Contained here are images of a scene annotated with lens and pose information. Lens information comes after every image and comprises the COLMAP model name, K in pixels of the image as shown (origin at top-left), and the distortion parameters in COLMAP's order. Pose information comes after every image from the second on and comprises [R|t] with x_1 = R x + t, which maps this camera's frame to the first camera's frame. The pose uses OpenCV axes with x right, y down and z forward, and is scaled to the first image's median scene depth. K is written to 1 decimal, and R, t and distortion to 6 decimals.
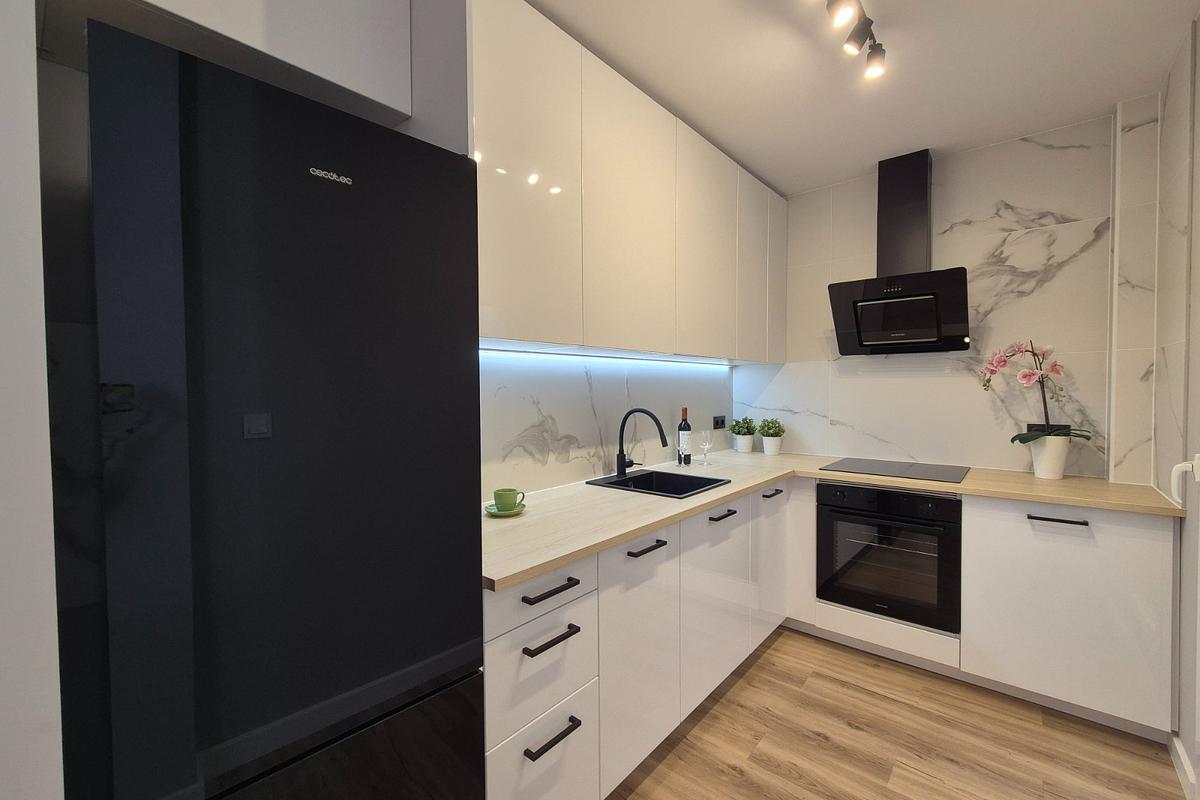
lens RADIAL K [[493.4, 0, 605.9], [0, 493.4, 400.8], [0, 0, 1]] dist [0.000418, -0.000375]
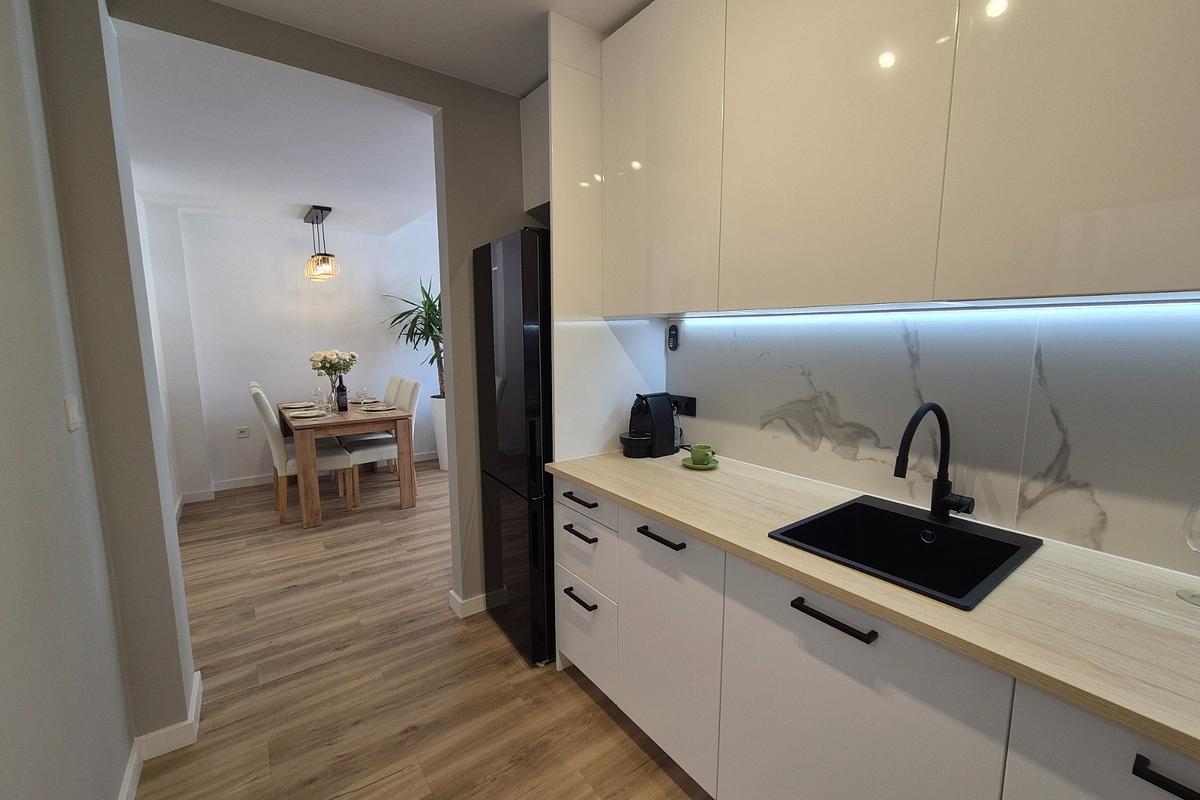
lens RADIAL K [[496.1, 0, 613.7], [0, 496.1, 402.6], [0, 0, 1]] dist [-0.000210, 0.002531]
pose [[-0.209849, 0.141296, -0.967470, 0.650137], [-0.026985, 0.988289, 0.150189, -0.056680], [0.977361, 0.057624, -0.203578, 0.739549]]
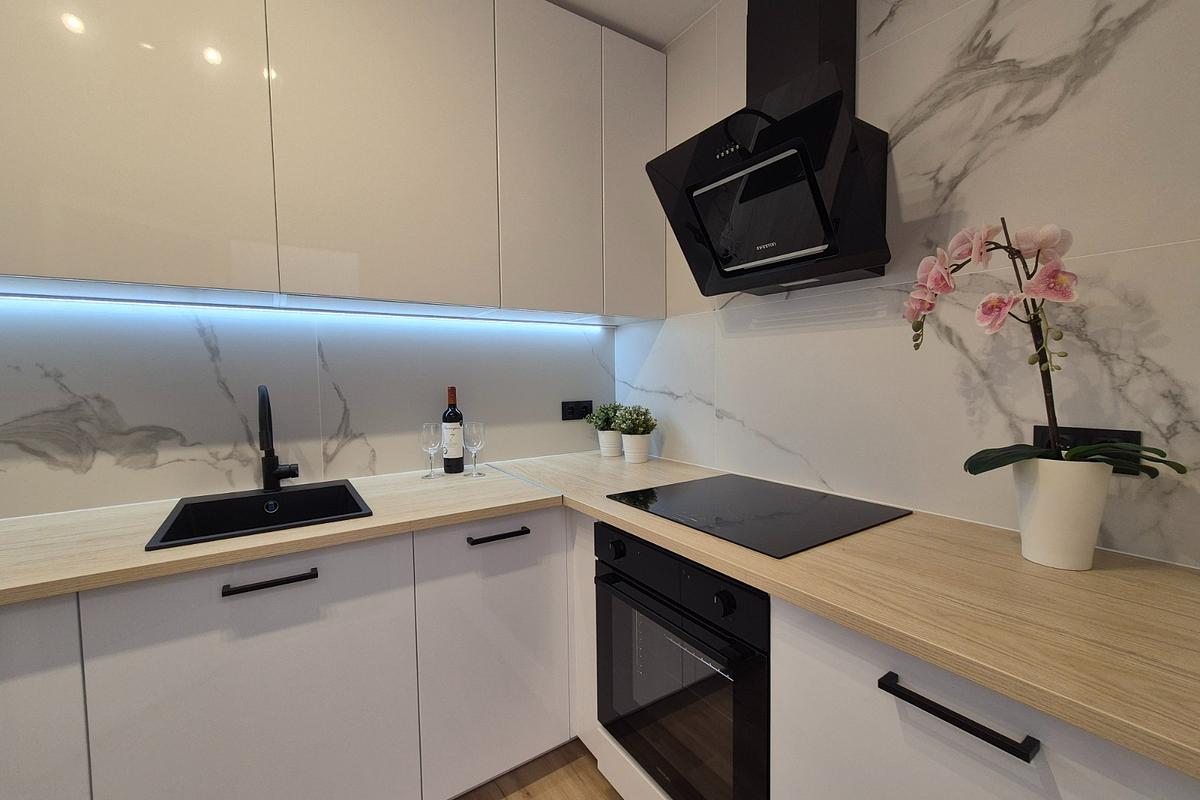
lens RADIAL K [[493.4, 0, 605.9], [0, 493.4, 400.8], [0, 0, 1]] dist [0.000418, -0.000375]
pose [[0.962756, 0.011519, -0.270125, 0.627254], [-0.002782, 0.999461, 0.032707, 0.012310], [0.270357, -0.030737, 0.962269, 0.498702]]
